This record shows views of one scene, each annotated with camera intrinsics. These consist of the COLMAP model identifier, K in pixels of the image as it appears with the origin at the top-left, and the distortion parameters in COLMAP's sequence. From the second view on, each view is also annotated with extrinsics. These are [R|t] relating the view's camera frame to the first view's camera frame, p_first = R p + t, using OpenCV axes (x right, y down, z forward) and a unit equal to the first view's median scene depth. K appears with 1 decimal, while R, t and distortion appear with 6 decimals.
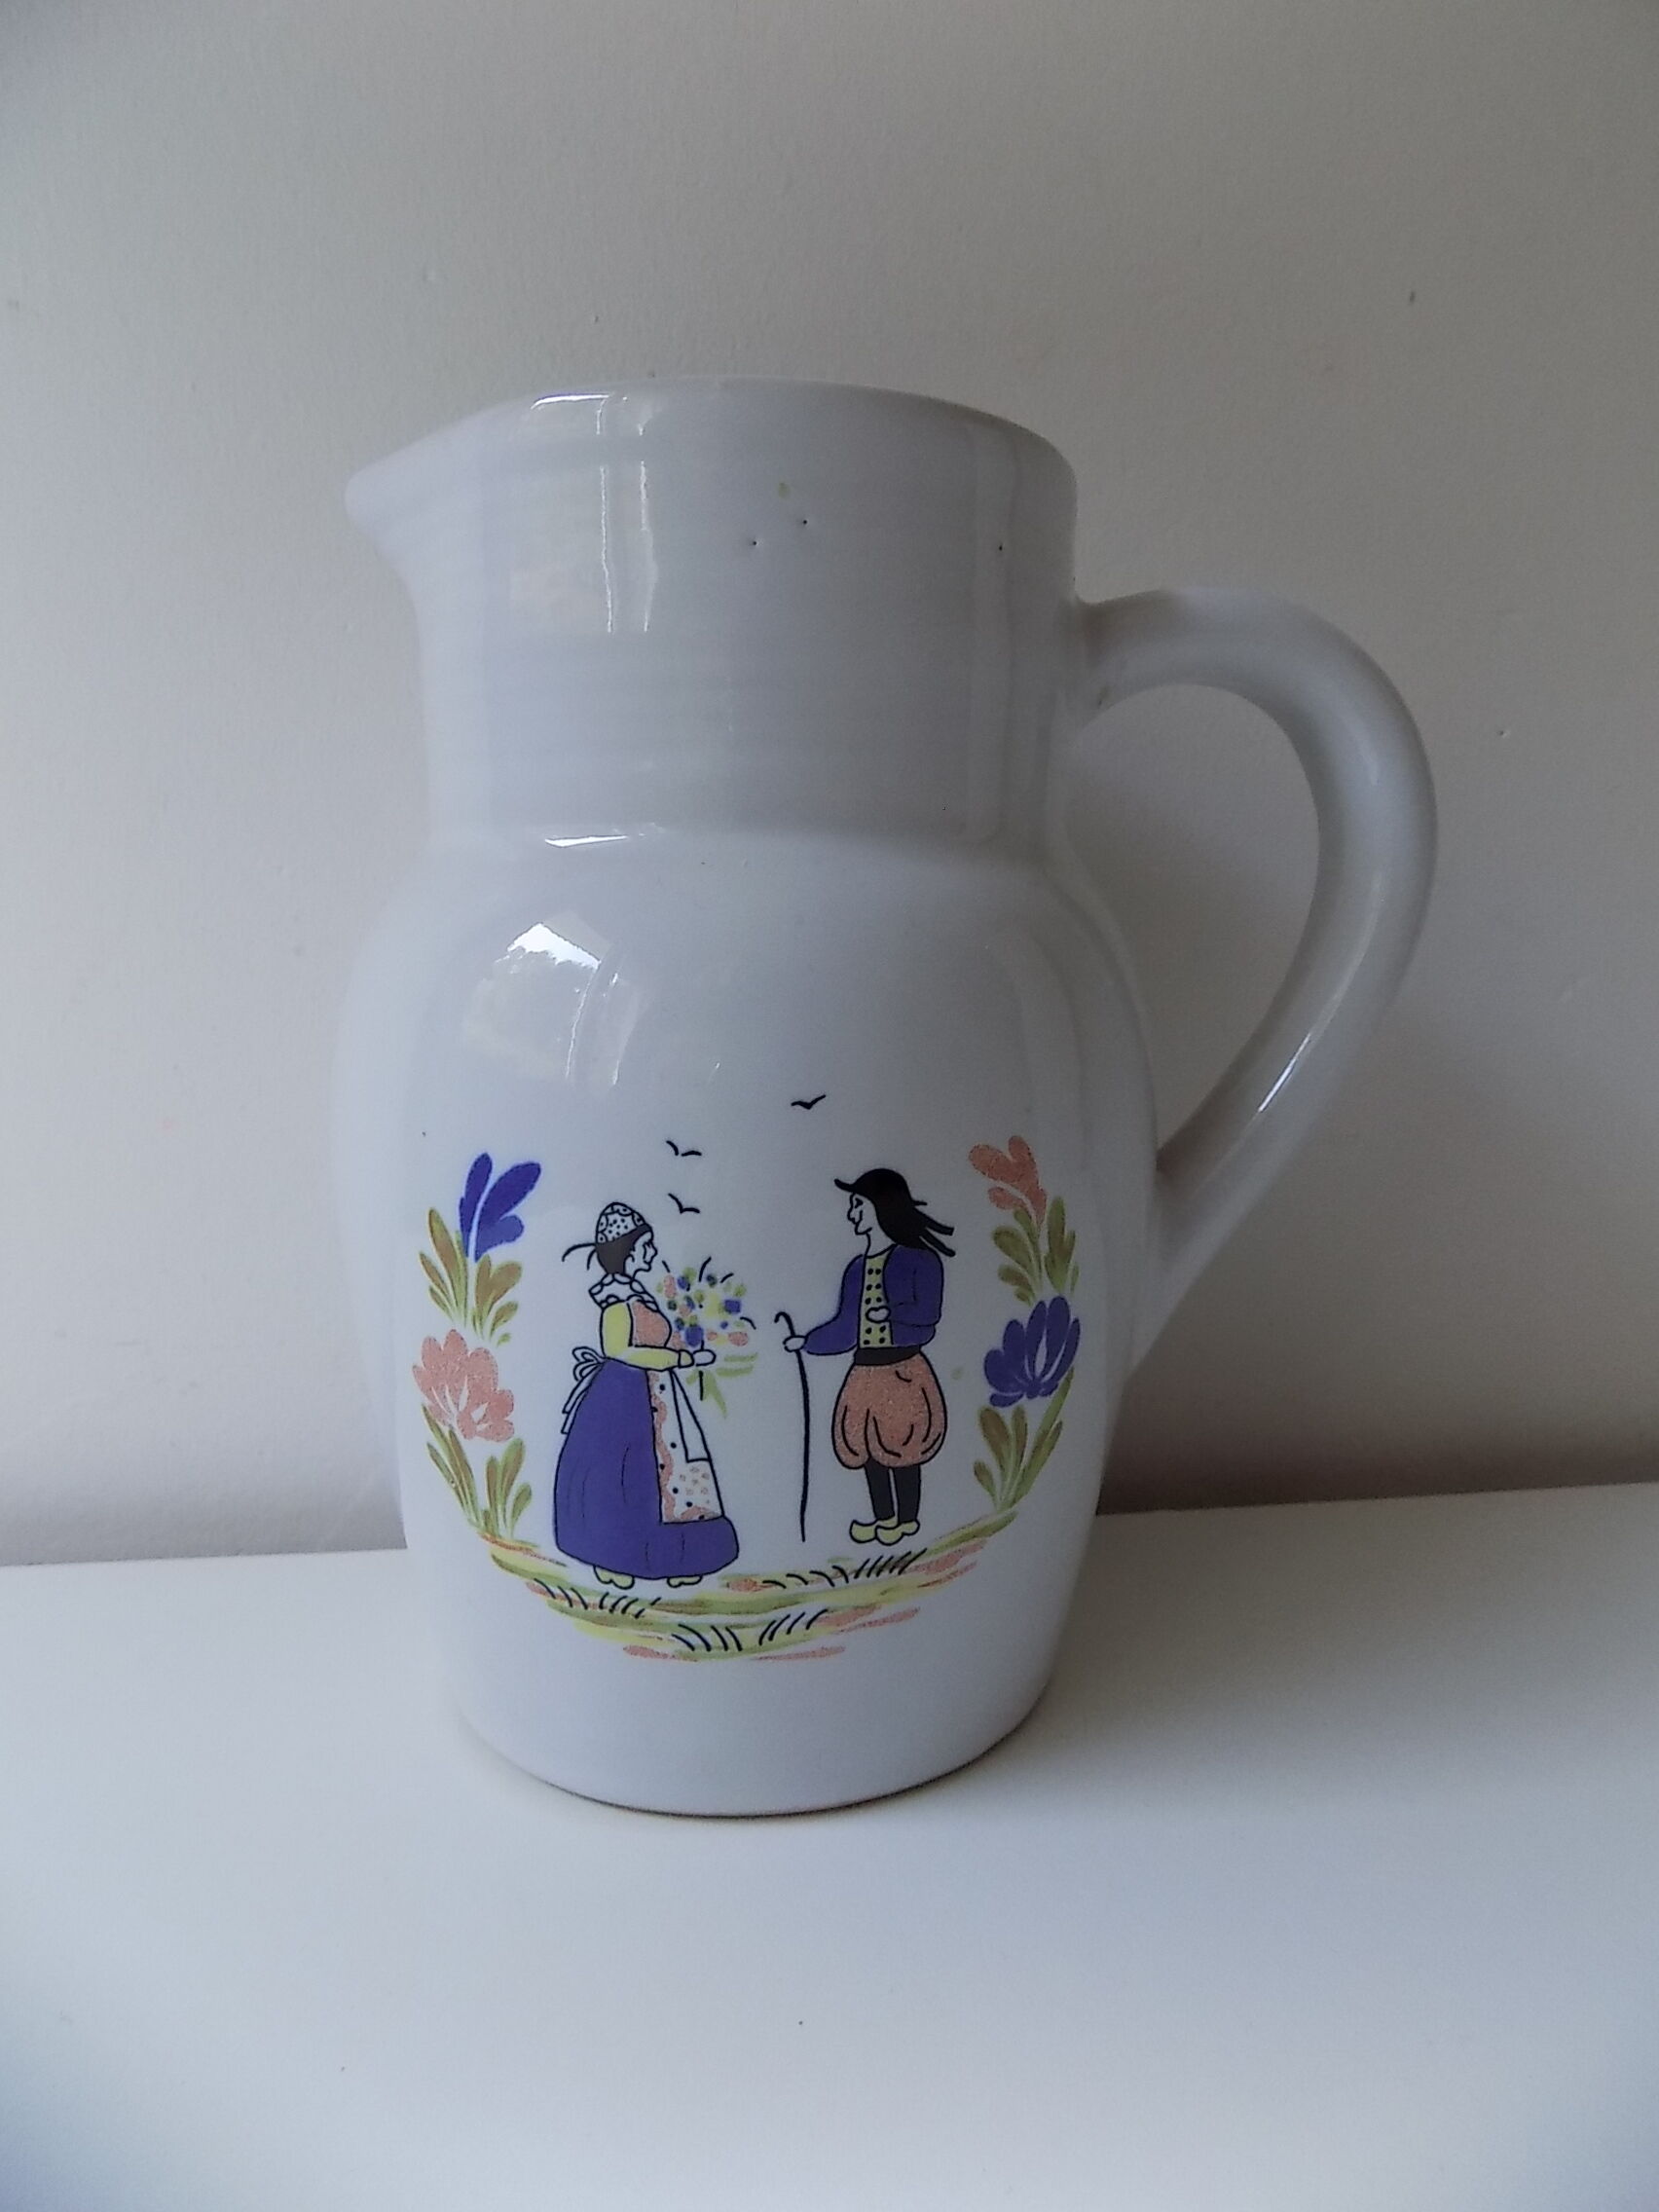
lens RADIAL K [[1500.1, 0, 829.5], [0, 1500.1, 1106.0], [0, 0, 1]] dist [0.002477, 0.003592]
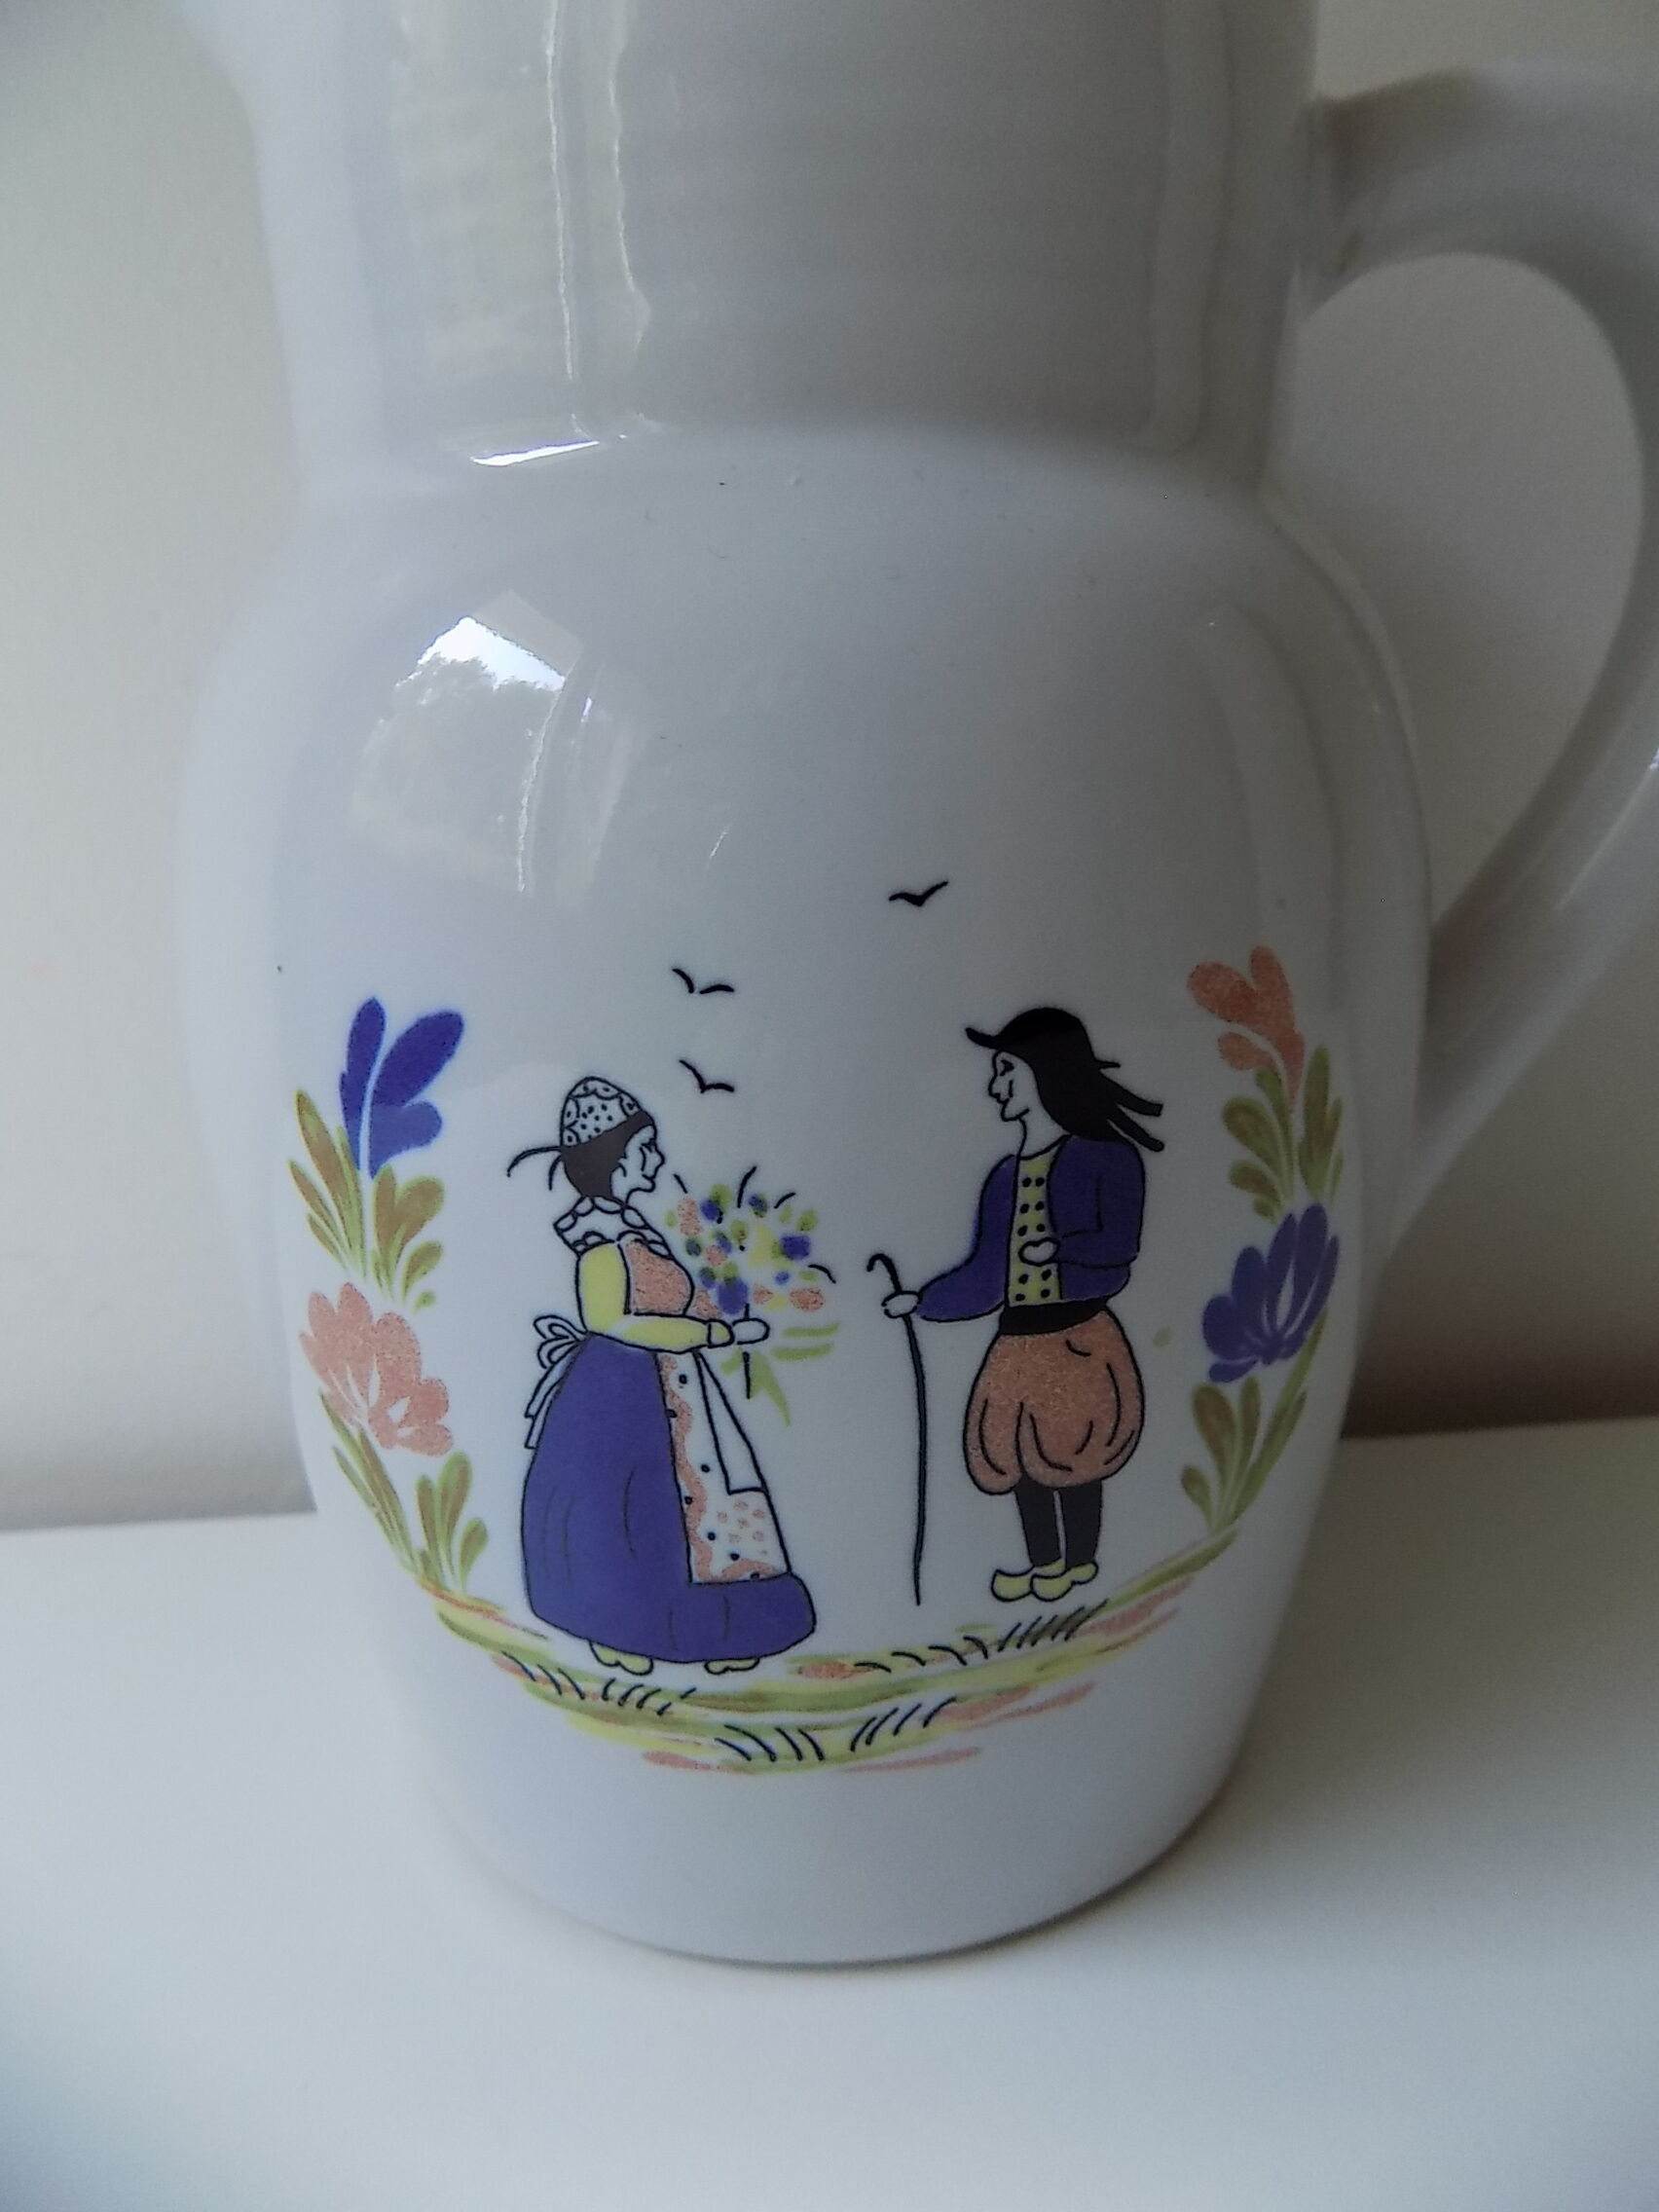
lens RADIAL K [[1500.1, 0, 829.5], [0, 1500.1, 1106.0], [0, 0, 1]] dist [0.002477, 0.003592]
pose [[0.999129, -0.022939, -0.034850, -0.028009], [0.026407, 0.994378, 0.102546, 0.017292], [0.032302, -0.103377, 0.994118, 0.398806]]
